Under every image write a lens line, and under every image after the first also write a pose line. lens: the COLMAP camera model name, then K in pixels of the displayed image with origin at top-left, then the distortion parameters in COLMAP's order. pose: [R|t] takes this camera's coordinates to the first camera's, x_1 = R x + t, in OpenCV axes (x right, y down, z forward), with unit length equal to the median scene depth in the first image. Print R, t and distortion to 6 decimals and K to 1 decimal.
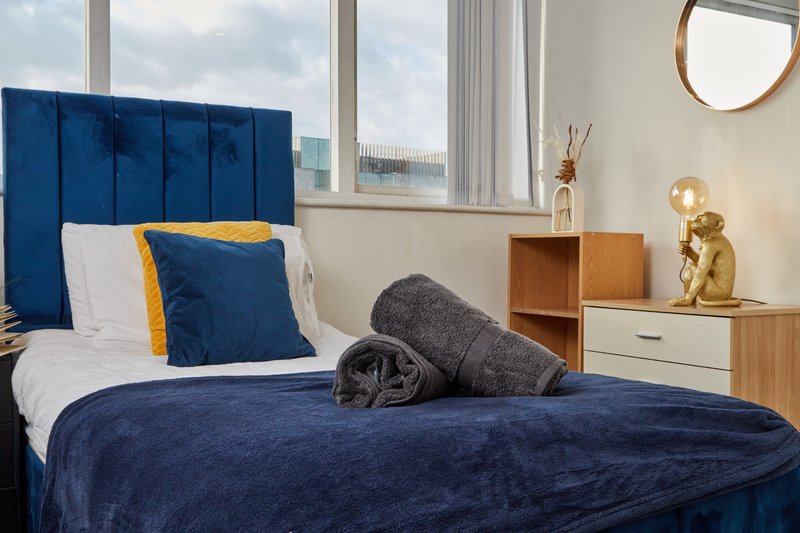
lens RADIAL K [[880.4, 0, 399.7], [0, 880.4, 265.9], [0, 0, 1]] dist [-0.018787, 0.000000]
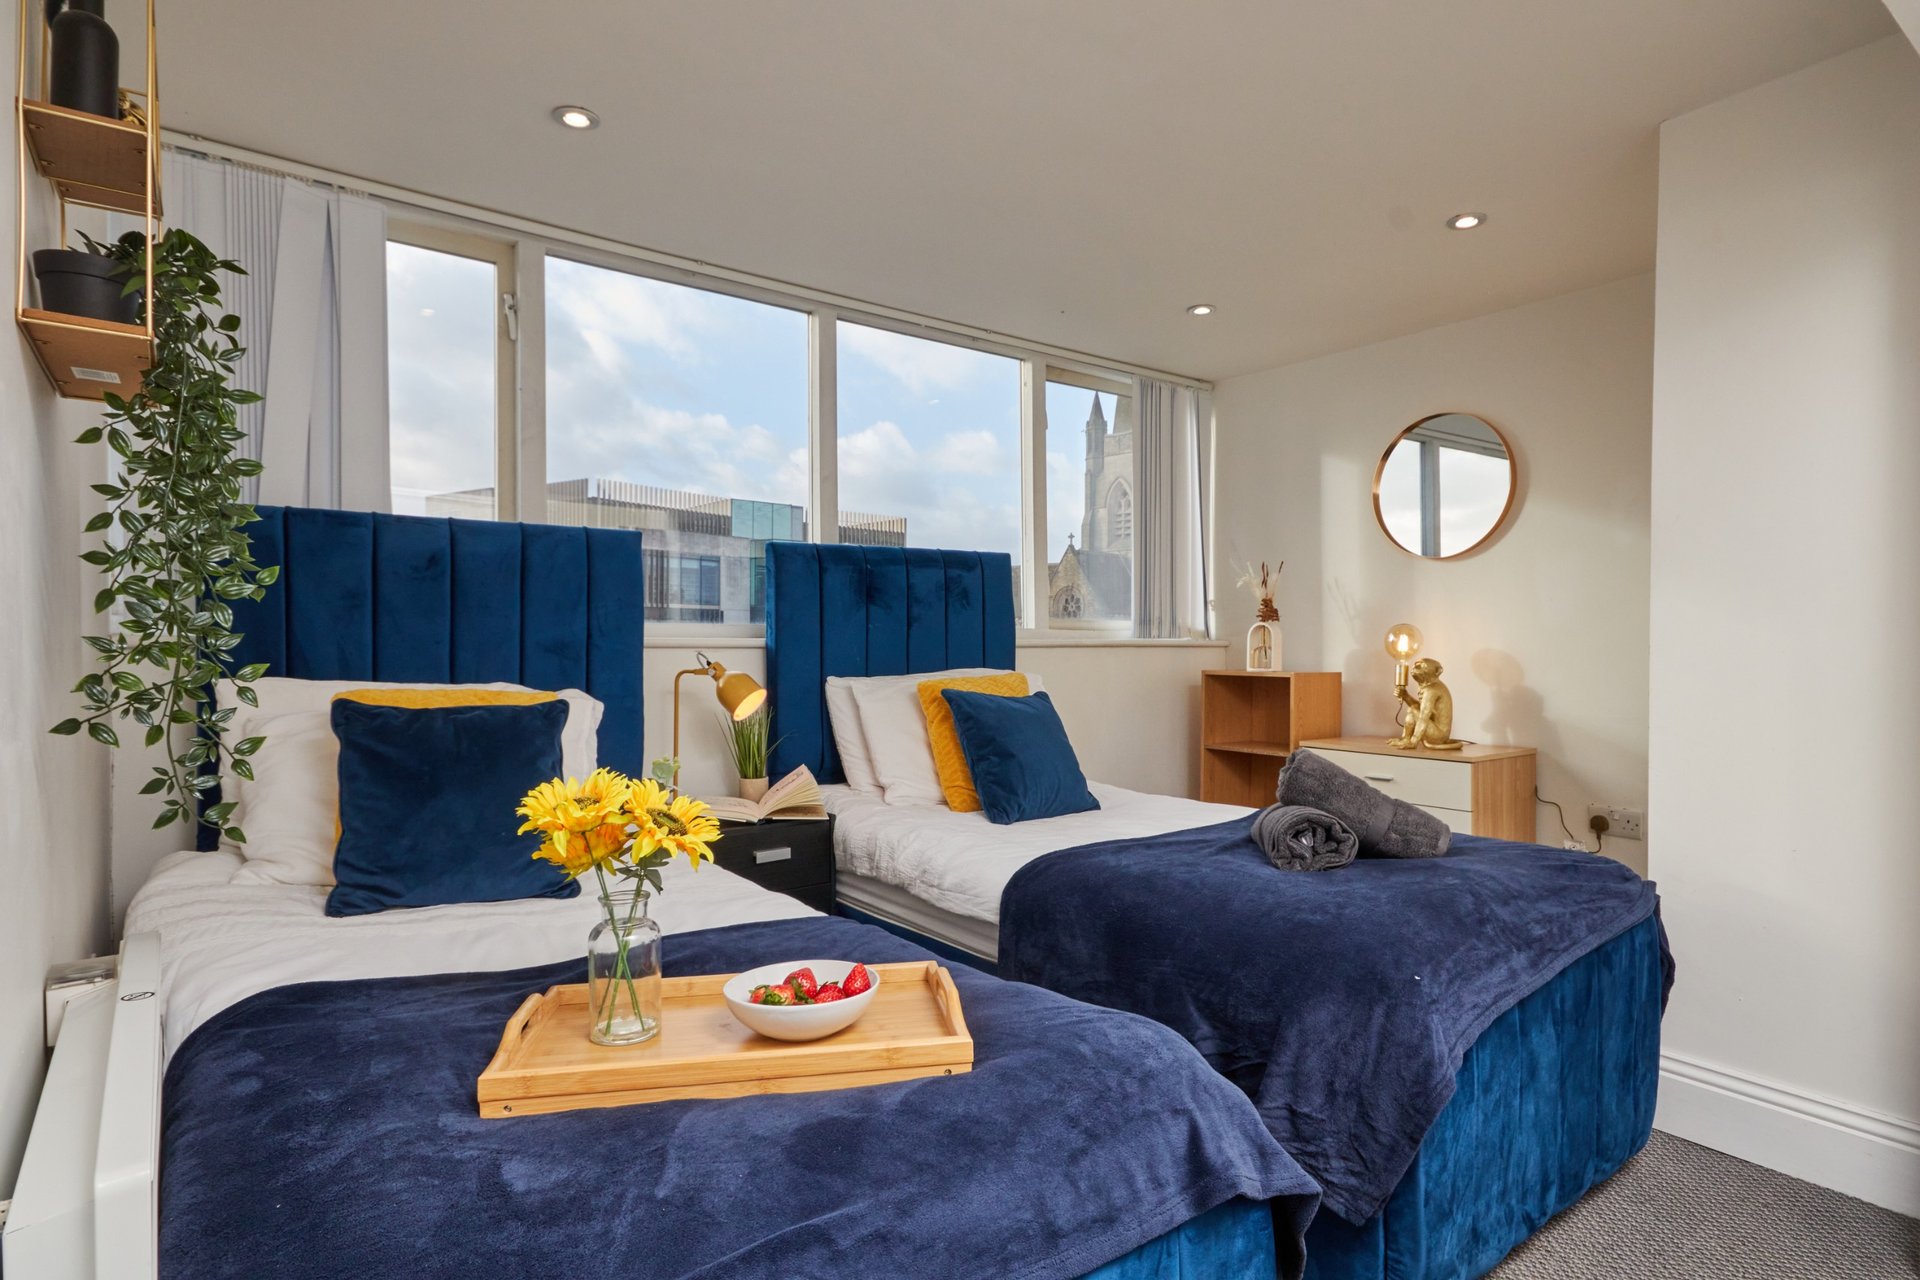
lens RADIAL K [[1056.3, 0, 959.1], [0, 1056.3, 647.2], [0, 0, 1]] dist [-0.001950, 0.000864]
pose [[0.993646, -0.004563, 0.112456, -0.349366], [0.005075, 0.999978, -0.004270, -0.072560], [-0.112434, 0.004813, 0.993648, -0.197373]]
